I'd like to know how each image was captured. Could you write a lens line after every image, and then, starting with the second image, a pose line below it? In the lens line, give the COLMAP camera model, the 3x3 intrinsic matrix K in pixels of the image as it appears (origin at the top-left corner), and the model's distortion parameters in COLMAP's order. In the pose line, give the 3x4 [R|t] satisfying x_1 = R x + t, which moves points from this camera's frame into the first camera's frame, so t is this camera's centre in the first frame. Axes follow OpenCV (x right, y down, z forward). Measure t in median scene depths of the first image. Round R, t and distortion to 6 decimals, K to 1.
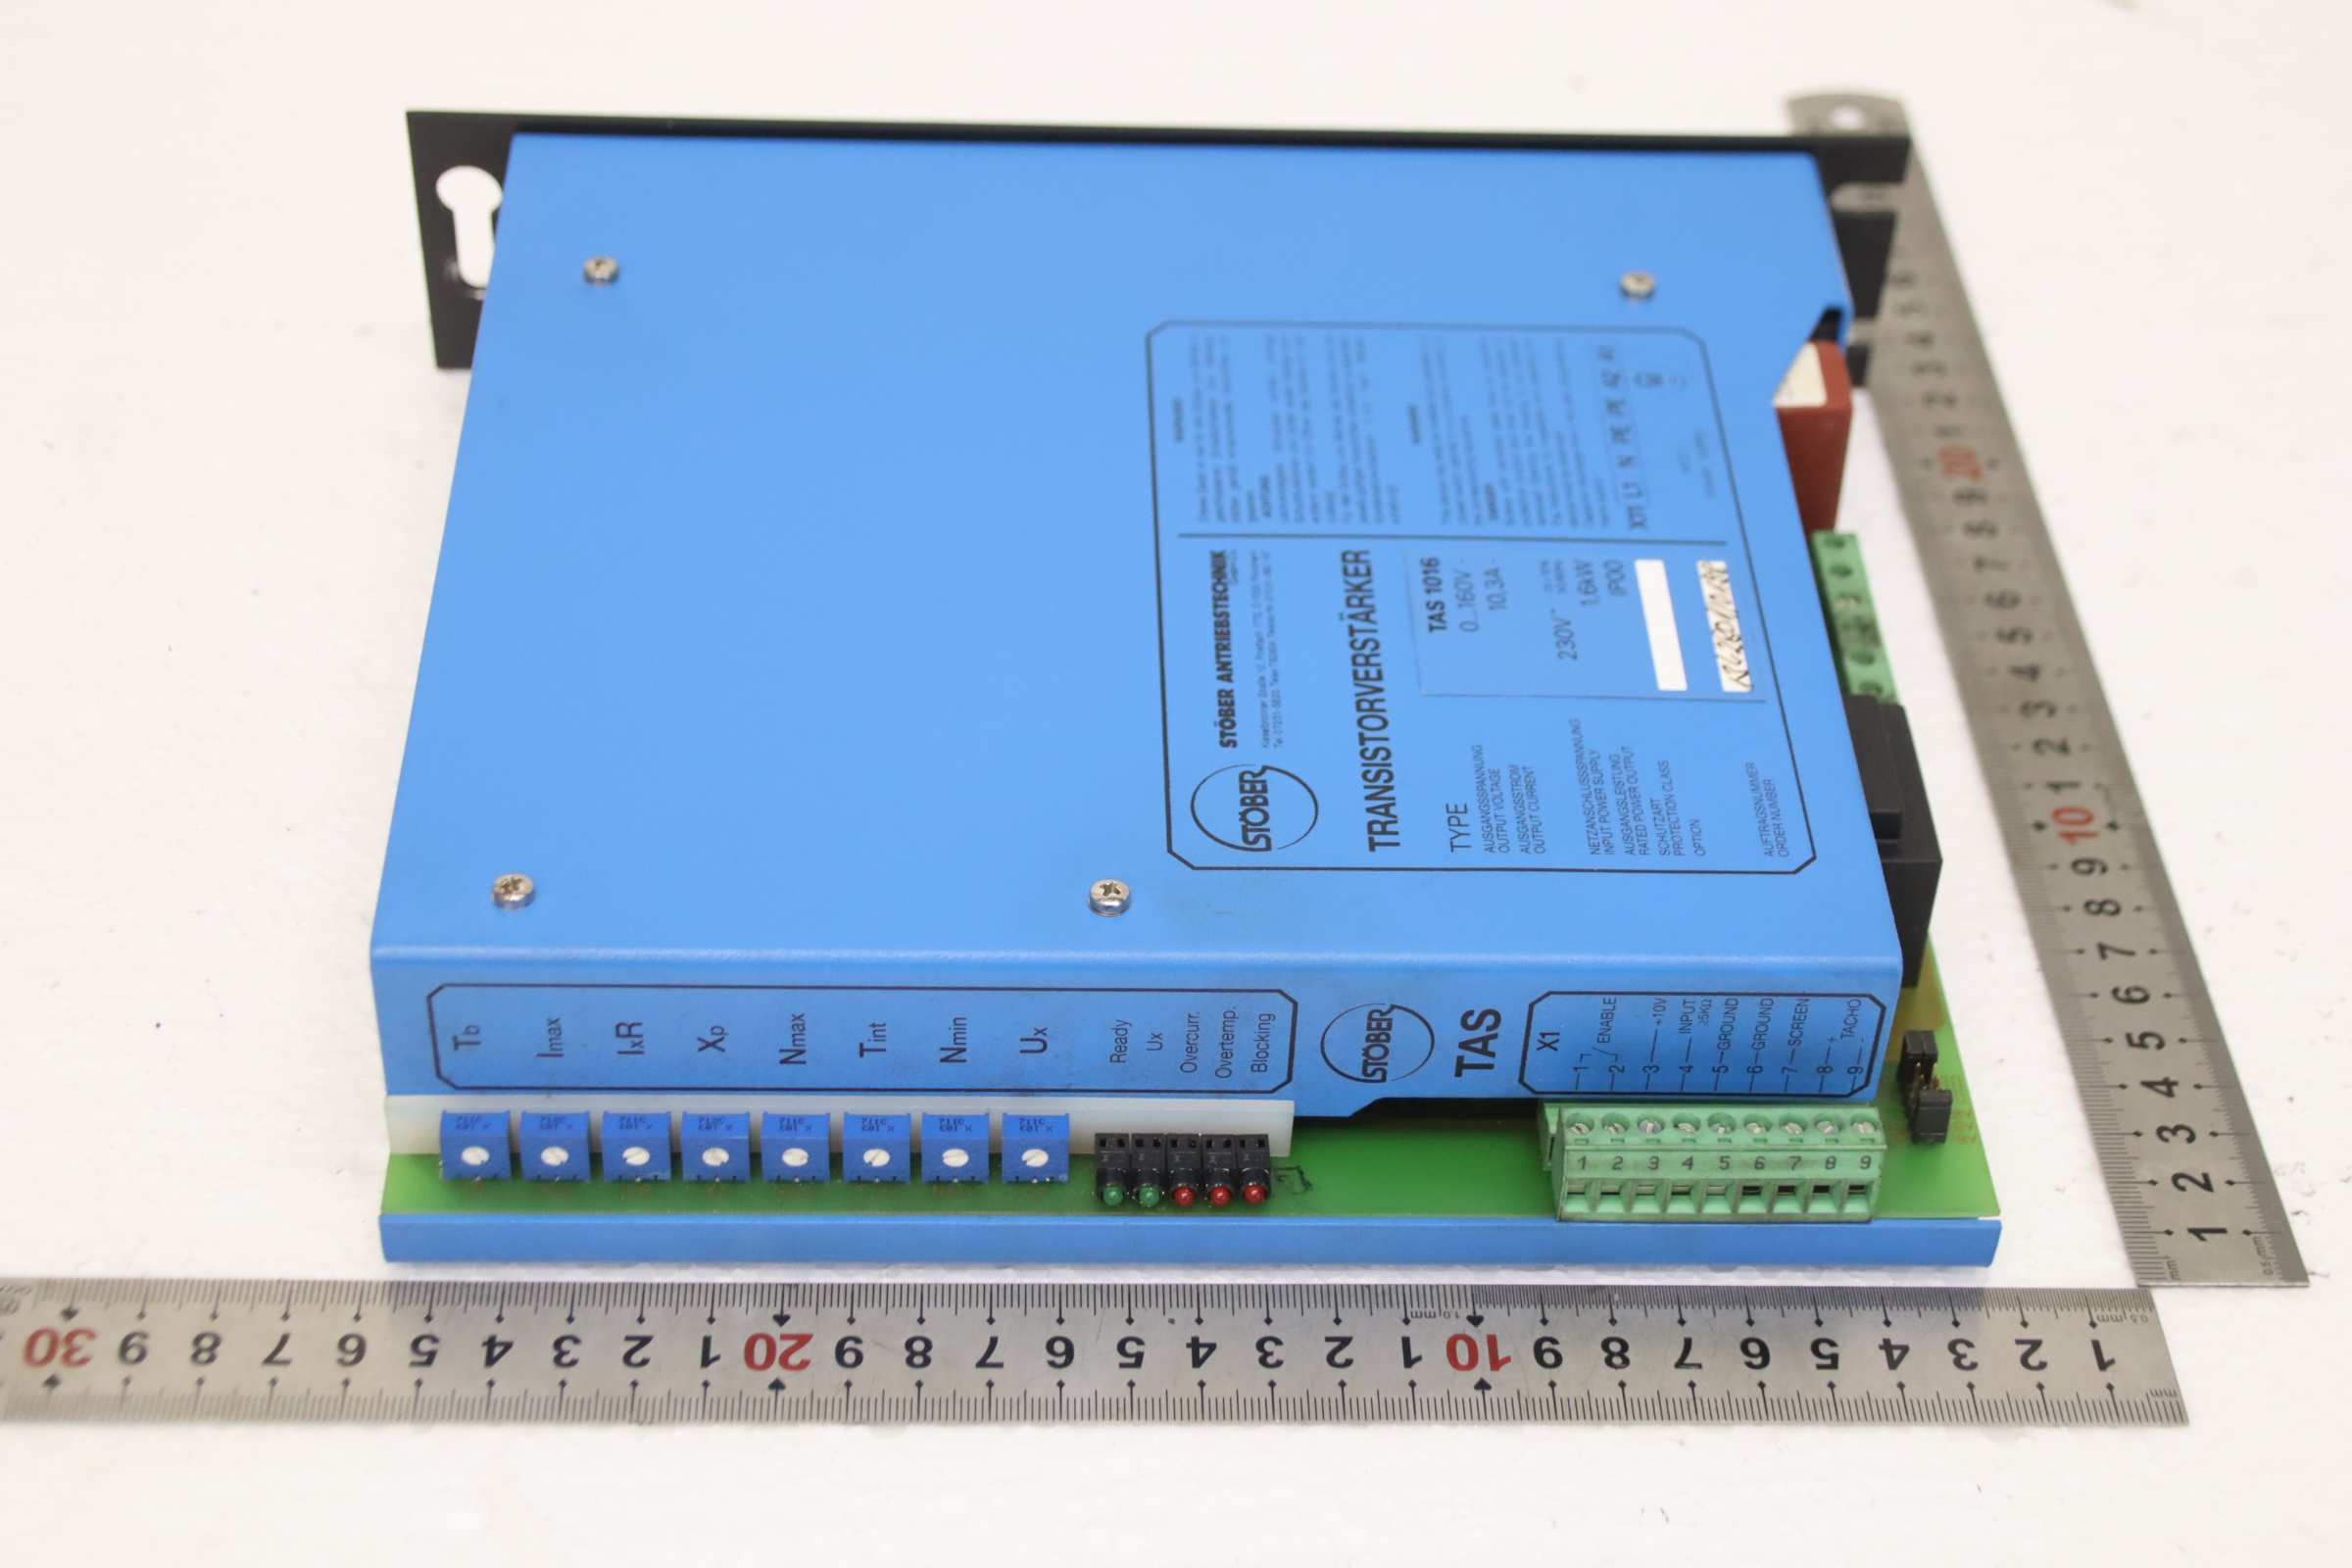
lens RADIAL K [[3971.7, 0, 1176.0], [0, 3971.7, 784.0], [0, 0, 1]] dist [0.006662, 0.011250]
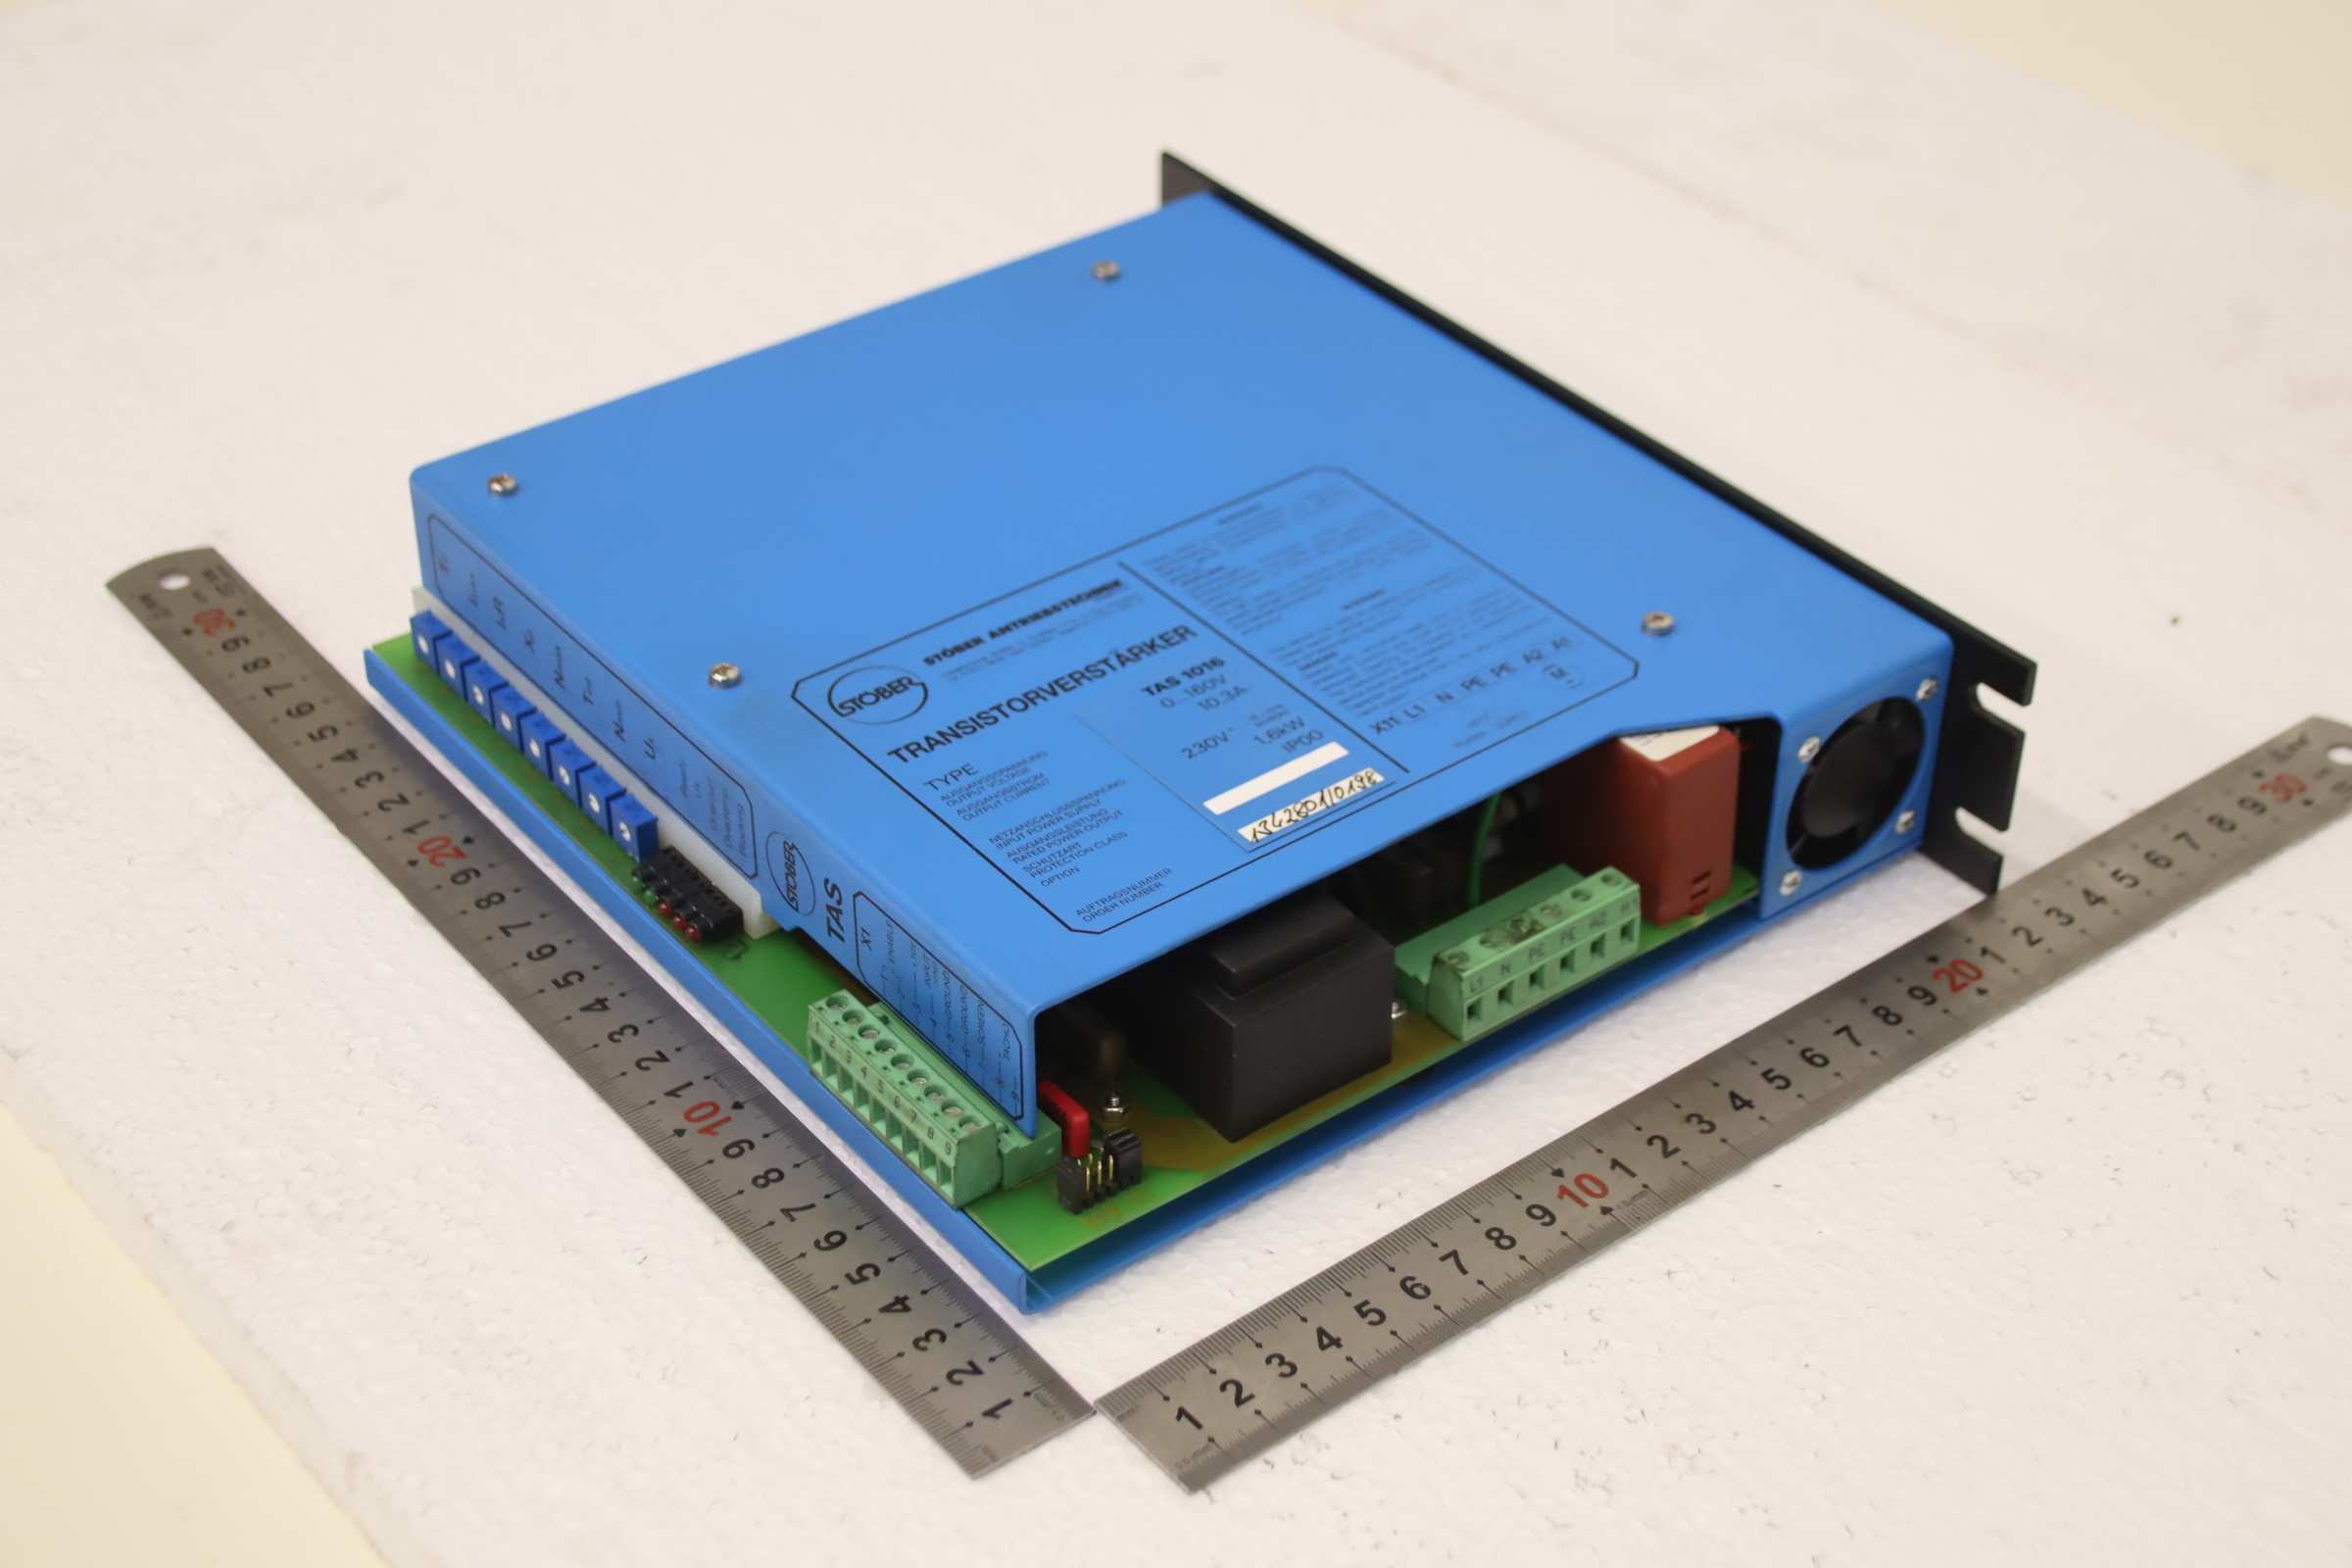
lens RADIAL K [[3642.5, 0, 1176.0], [0, 3642.5, 784.0], [0, 0, 1]] dist [-0.036478, -0.031085]
pose [[0.592638, 0.454957, -0.664676, 0.826854], [-0.531819, 0.840776, 0.101314, -0.133113], [0.604937, 0.293444, 0.740231, 0.189638]]
